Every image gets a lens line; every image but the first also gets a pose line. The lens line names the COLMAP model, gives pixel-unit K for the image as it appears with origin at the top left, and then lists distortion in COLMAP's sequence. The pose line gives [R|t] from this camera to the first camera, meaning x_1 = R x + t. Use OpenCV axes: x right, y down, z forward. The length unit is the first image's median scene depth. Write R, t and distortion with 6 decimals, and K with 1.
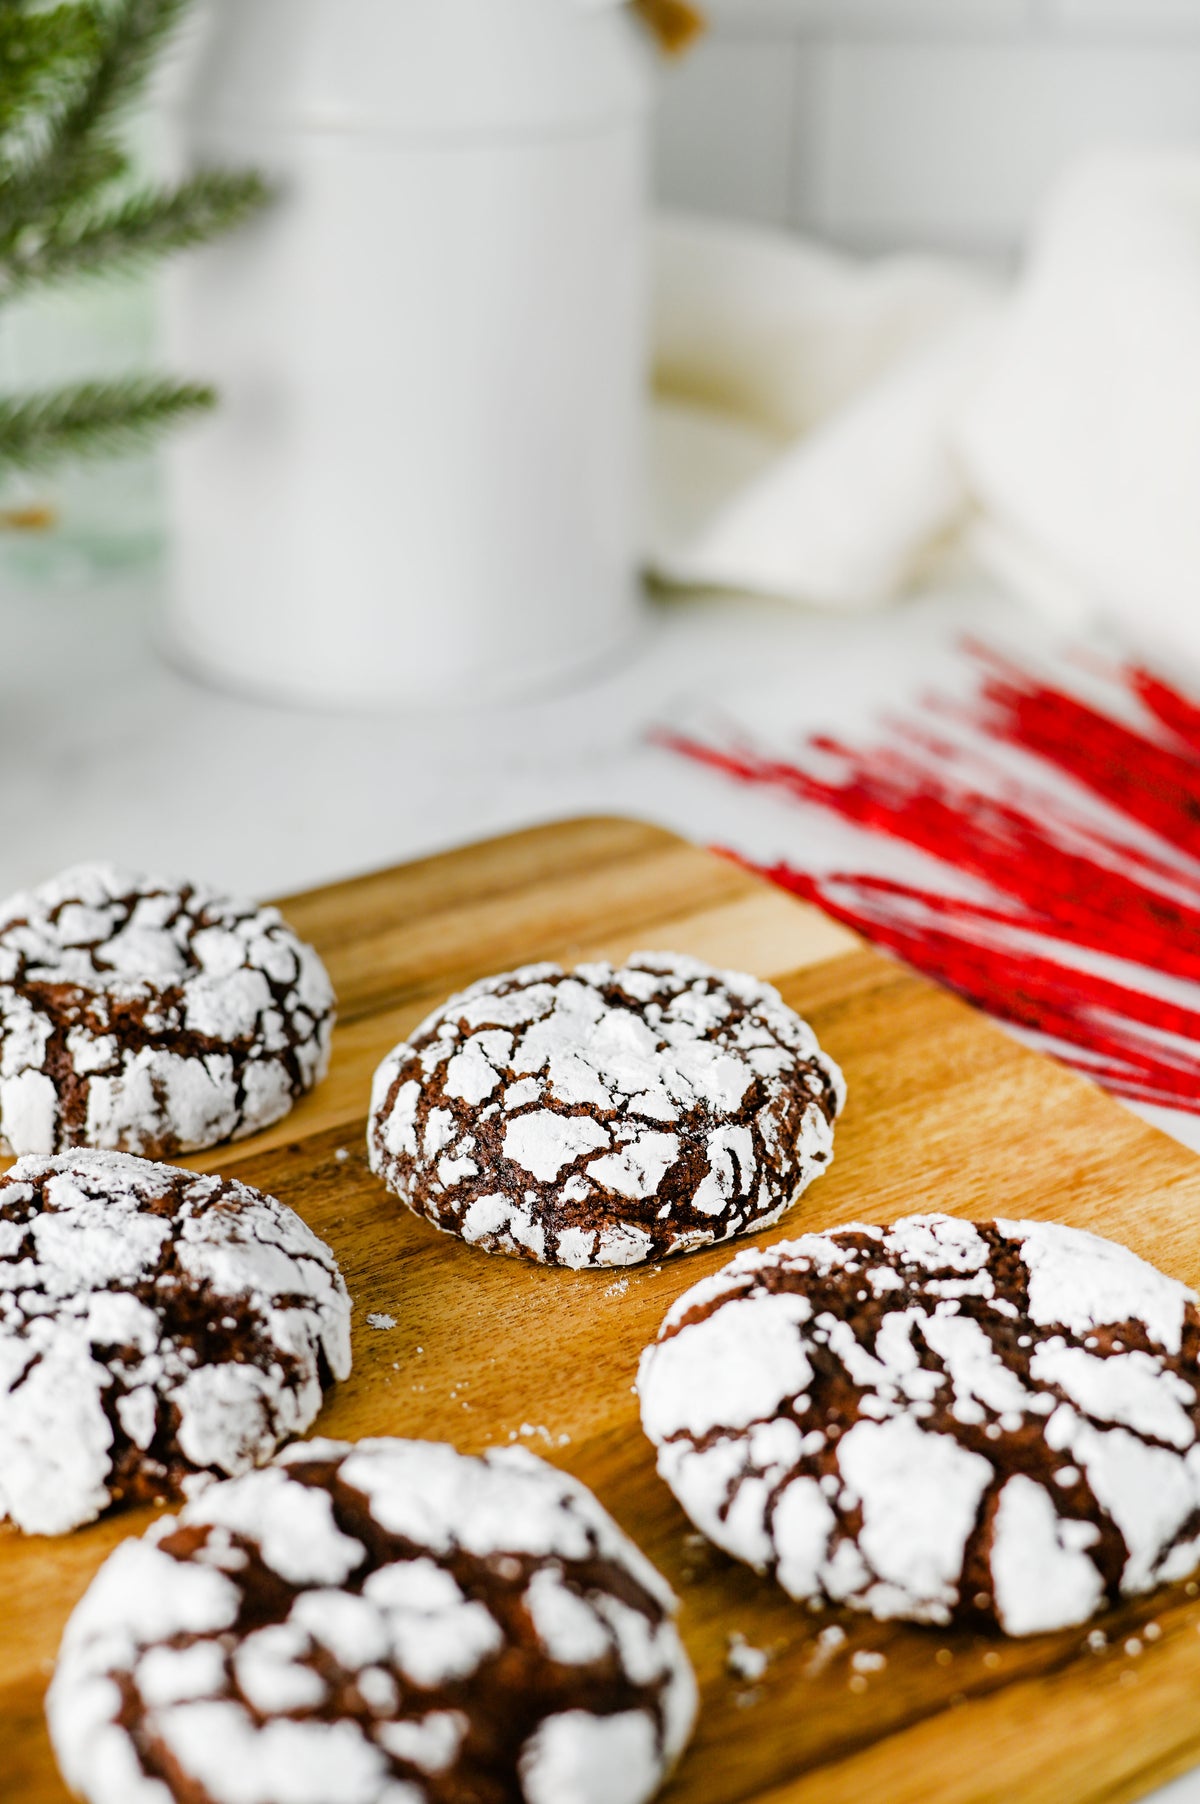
lens RADIAL K [[2889.0, 0, 600.0], [0, 2889.0, 902.0], [0, 0, 1]] dist [-0.164482, 0.064852]
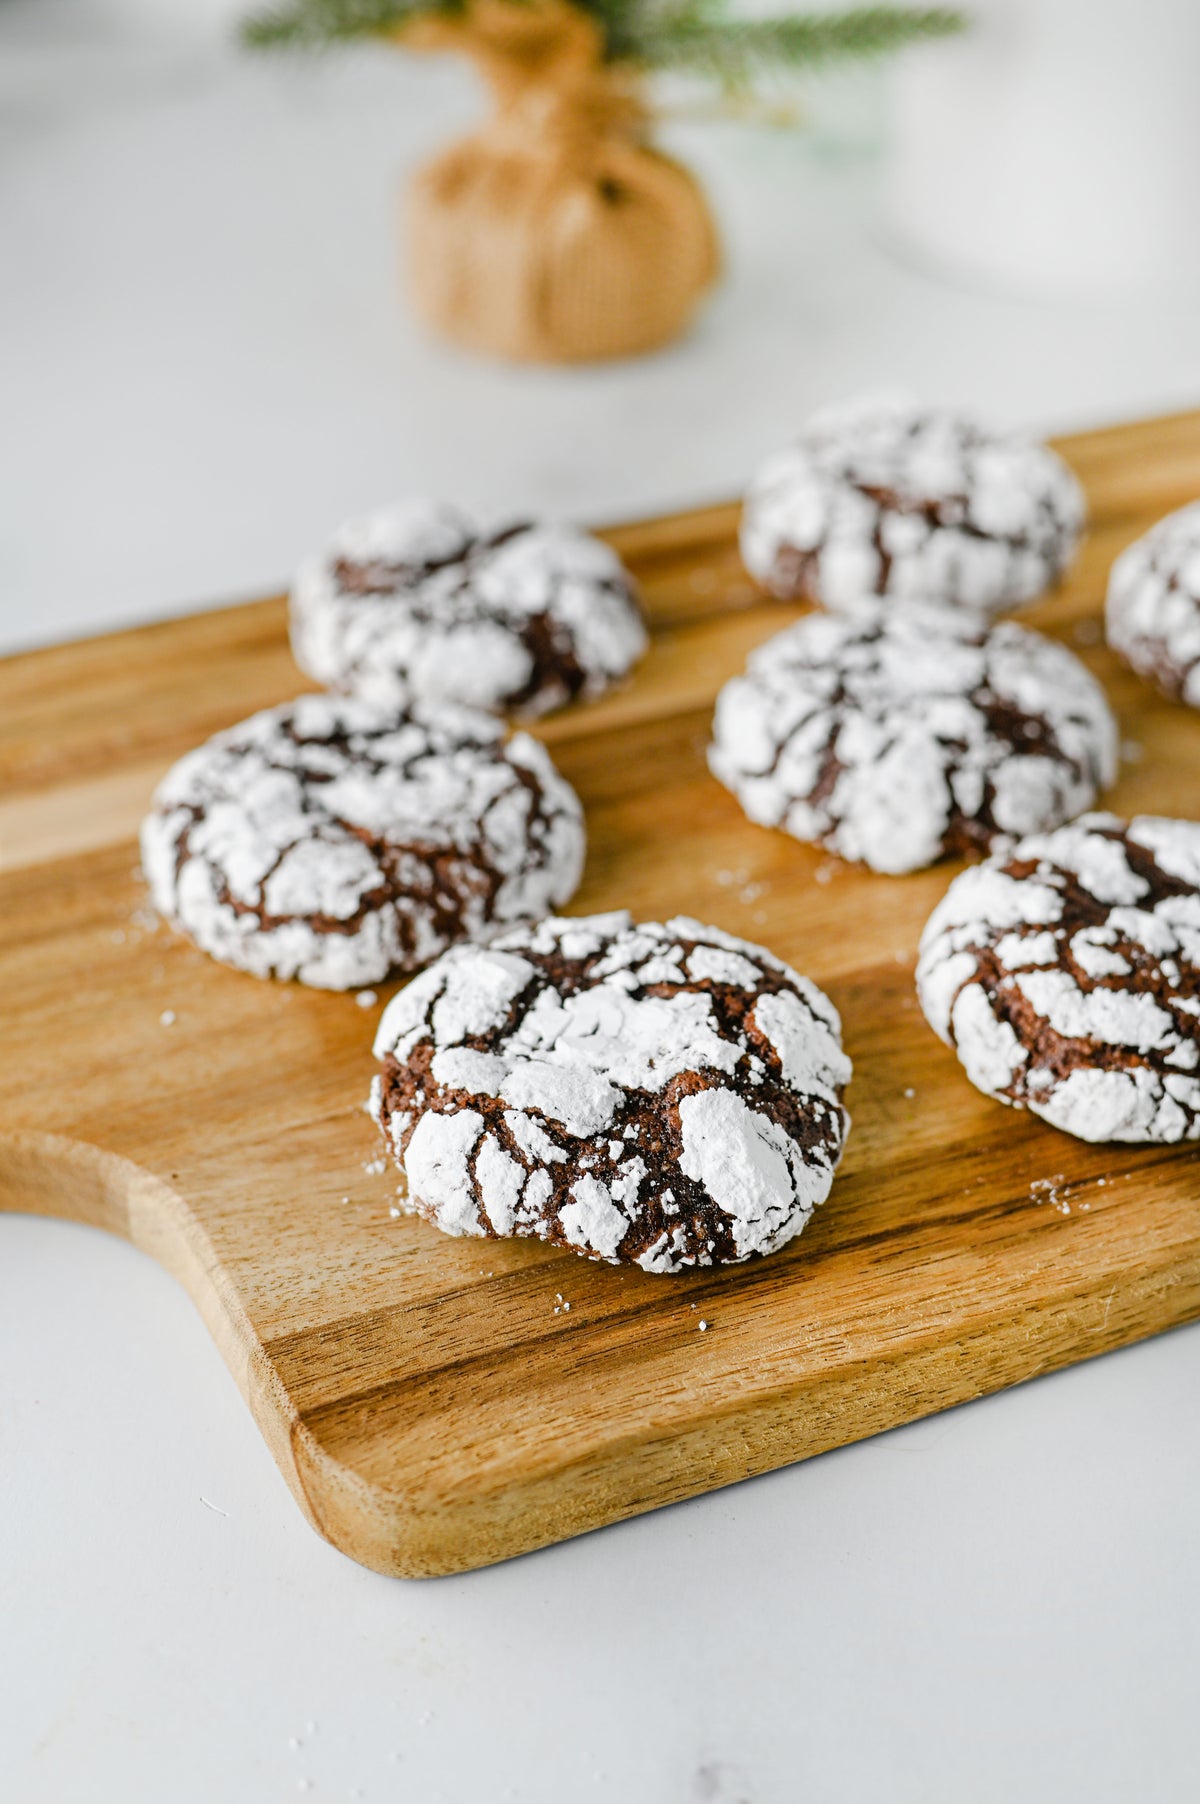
lens RADIAL K [[2889.0, 0, 600.0], [0, 2889.0, 902.0], [0, 0, 1]] dist [-0.164482, 0.064852]
pose [[0.984880, 0.094056, -0.145484, -0.119583], [-0.074932, 0.988444, 0.131771, 0.061730], [0.156197, -0.118877, 0.980546, -0.330815]]
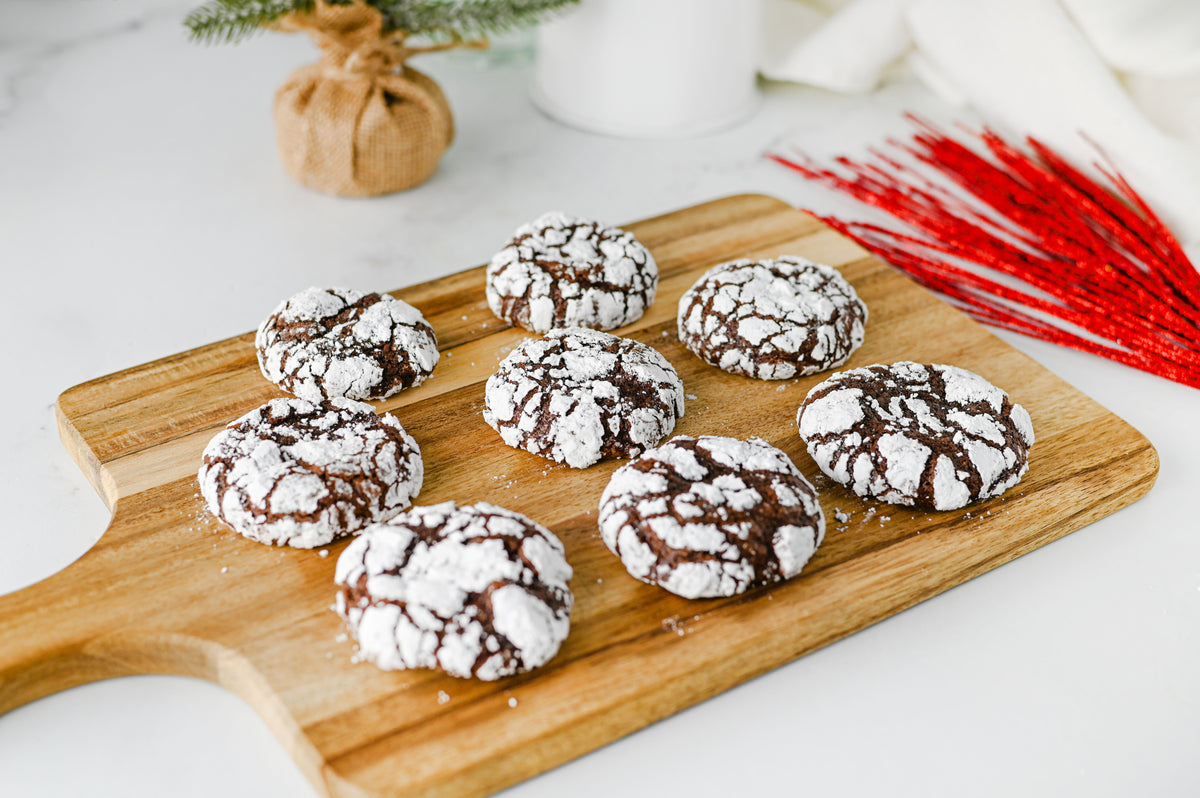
lens RADIAL K [[1841.6, 0, 600.0], [0, 1841.6, 399.0], [0, 0, 1]] dist [-0.140593, 0.065641]
pose [[0.999575, 0.028819, -0.004484, -0.154719], [-0.028218, 0.994467, 0.101185, -0.017151], [0.007375, -0.101015, 0.994858, -0.657681]]
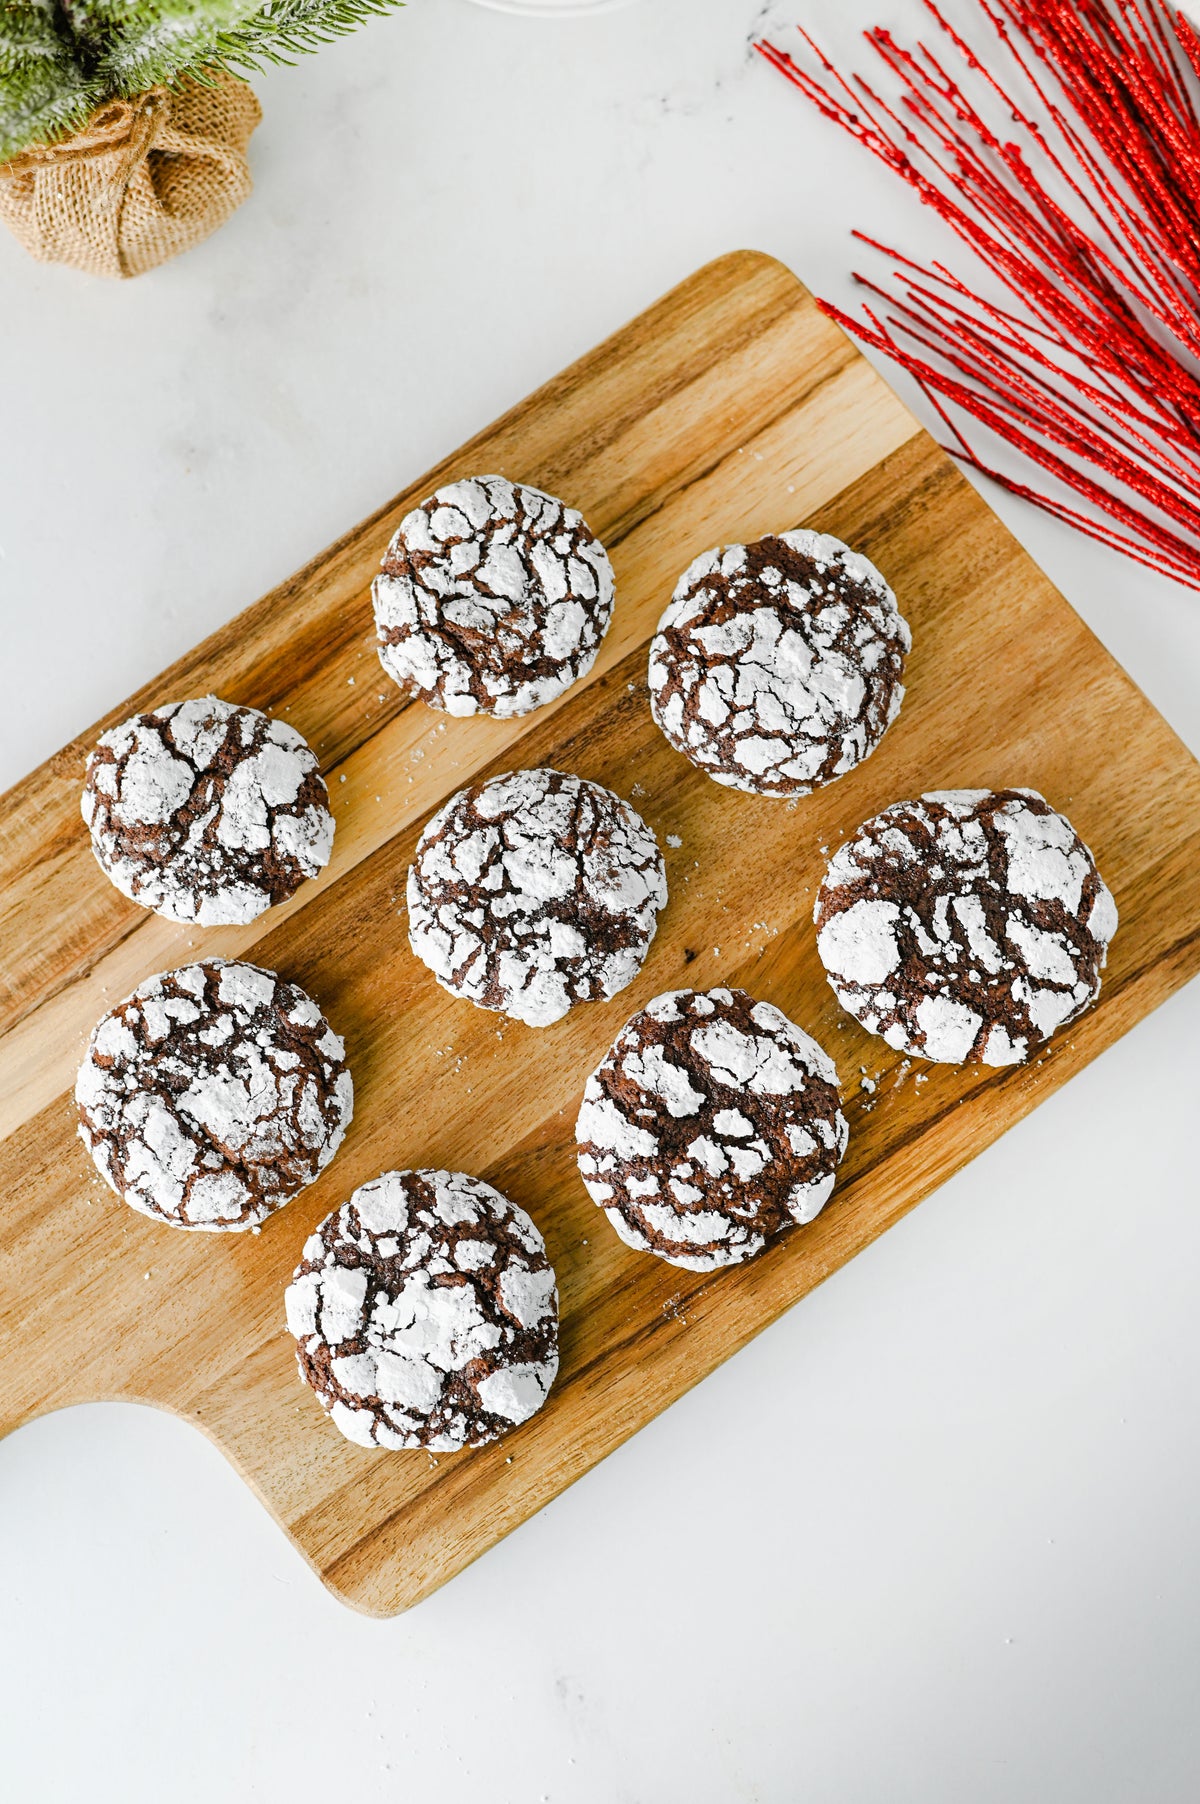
lens RADIAL K [[2768.5, 0, 600.0], [0, 2768.5, 902.0], [0, 0, 1]] dist [-0.140593, 0.065641]
pose [[0.997967, -0.058796, 0.024573, -0.179972], [0.014226, 0.581433, 0.813470, -1.397583], [-0.062117, -0.811467, 0.581088, -0.121729]]
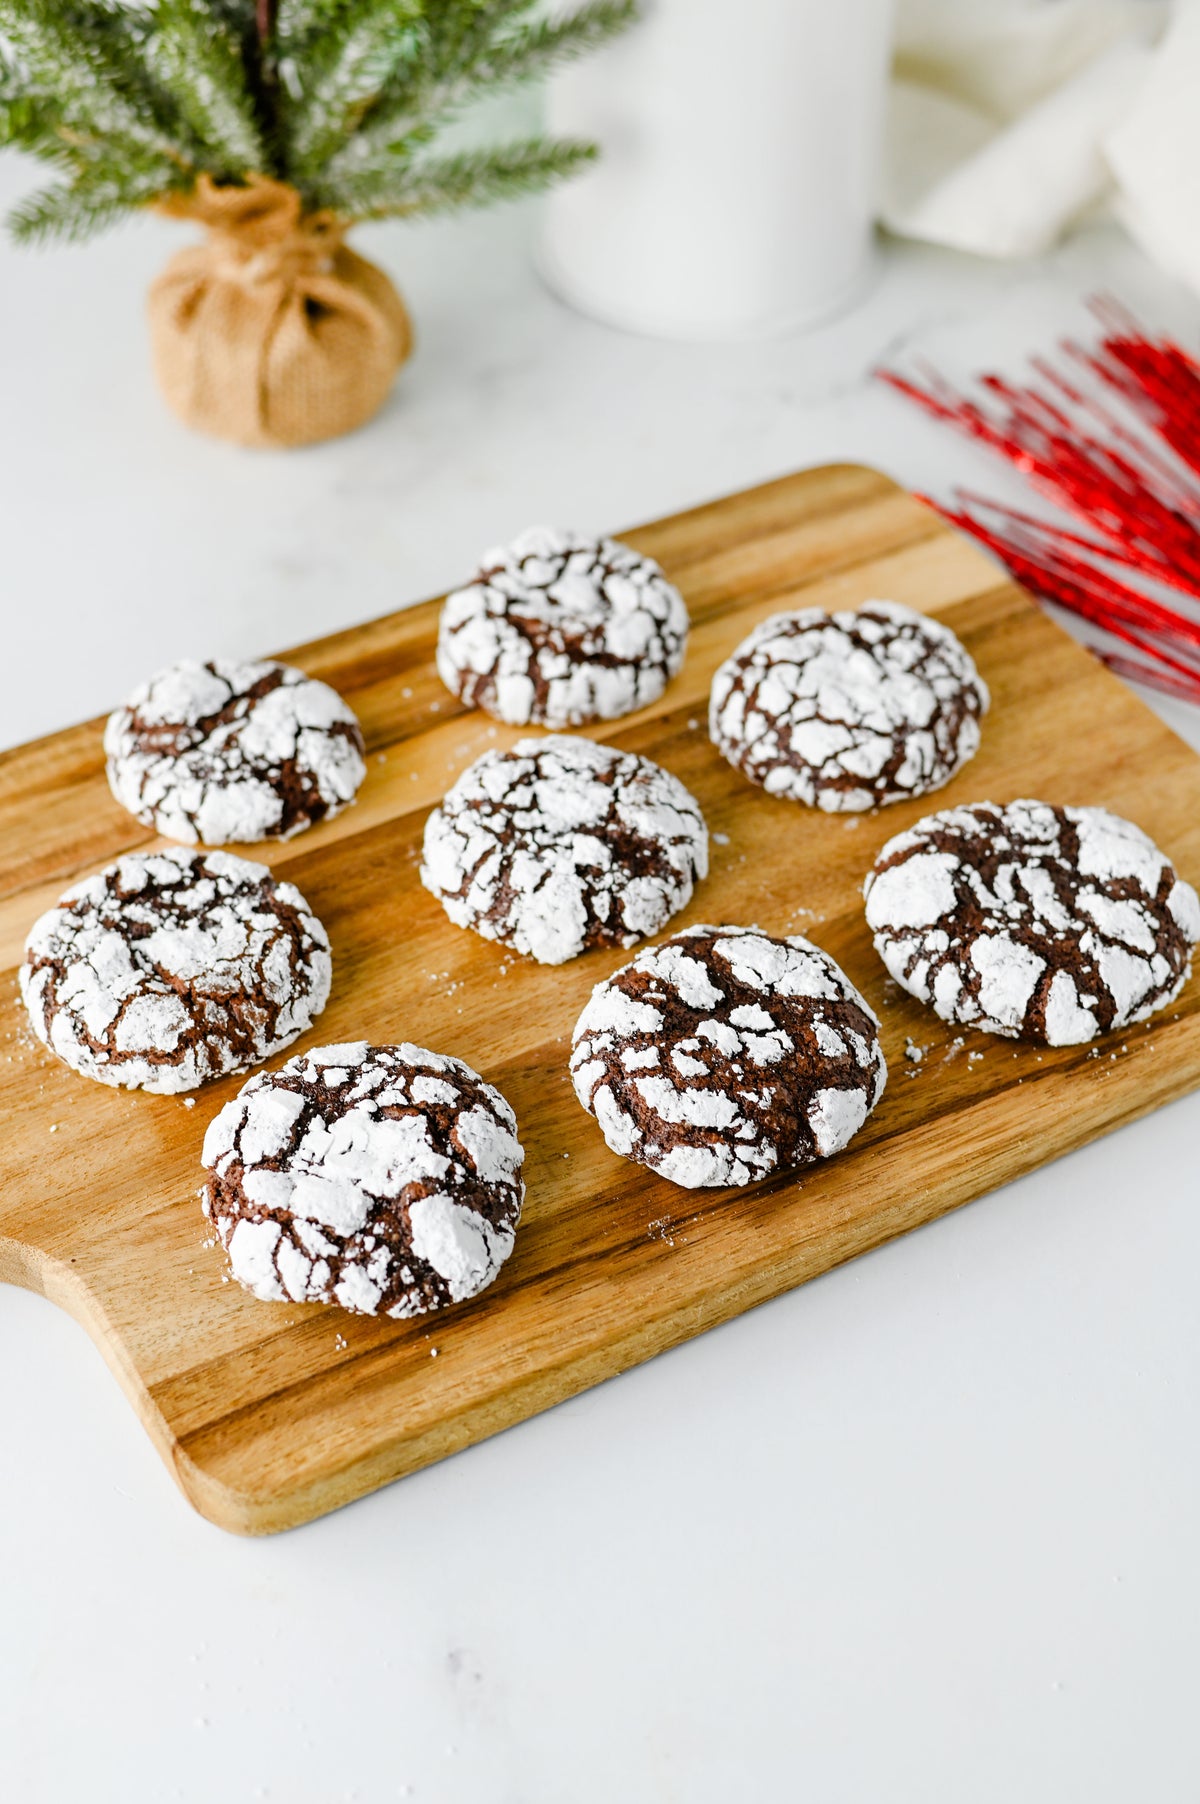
lens RADIAL K [[2768.5, 0, 600.0], [0, 2768.5, 902.0], [0, 0, 1]] dist [-0.140593, 0.065641]
pose [[0.997577, 0.052672, -0.045444, -0.072839], [-0.036747, 0.953646, 0.298678, -0.343016], [0.059070, -0.296284, 0.953271, -0.692958]]
